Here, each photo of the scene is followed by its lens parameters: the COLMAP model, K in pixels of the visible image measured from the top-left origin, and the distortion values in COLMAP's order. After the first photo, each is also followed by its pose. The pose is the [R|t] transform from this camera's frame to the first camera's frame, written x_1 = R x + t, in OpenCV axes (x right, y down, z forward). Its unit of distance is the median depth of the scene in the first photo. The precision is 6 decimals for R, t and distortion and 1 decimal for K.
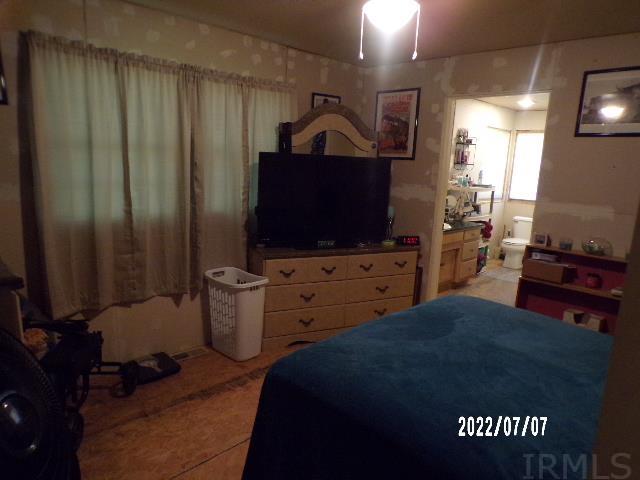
lens RADIAL K [[418.5, 0, 320.0], [0, 418.5, 240.0], [0, 0, 1]] dist [-0.008648, -0.001897]
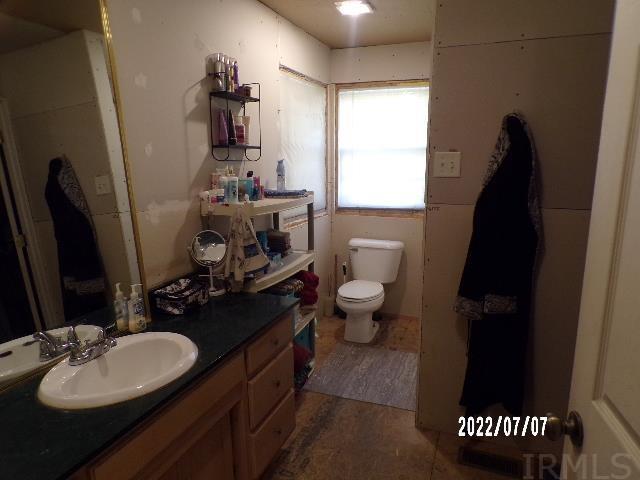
lens RADIAL K [[418.5, 0, 320.0], [0, 418.5, 240.0], [0, 0, 1]] dist [-0.008648, -0.001897]
pose [[0.911632, -0.124949, 0.391555, 0.239144], [0.118094, 0.992129, 0.041648, -0.095207], [-0.393677, 0.008273, 0.919212, 0.572804]]
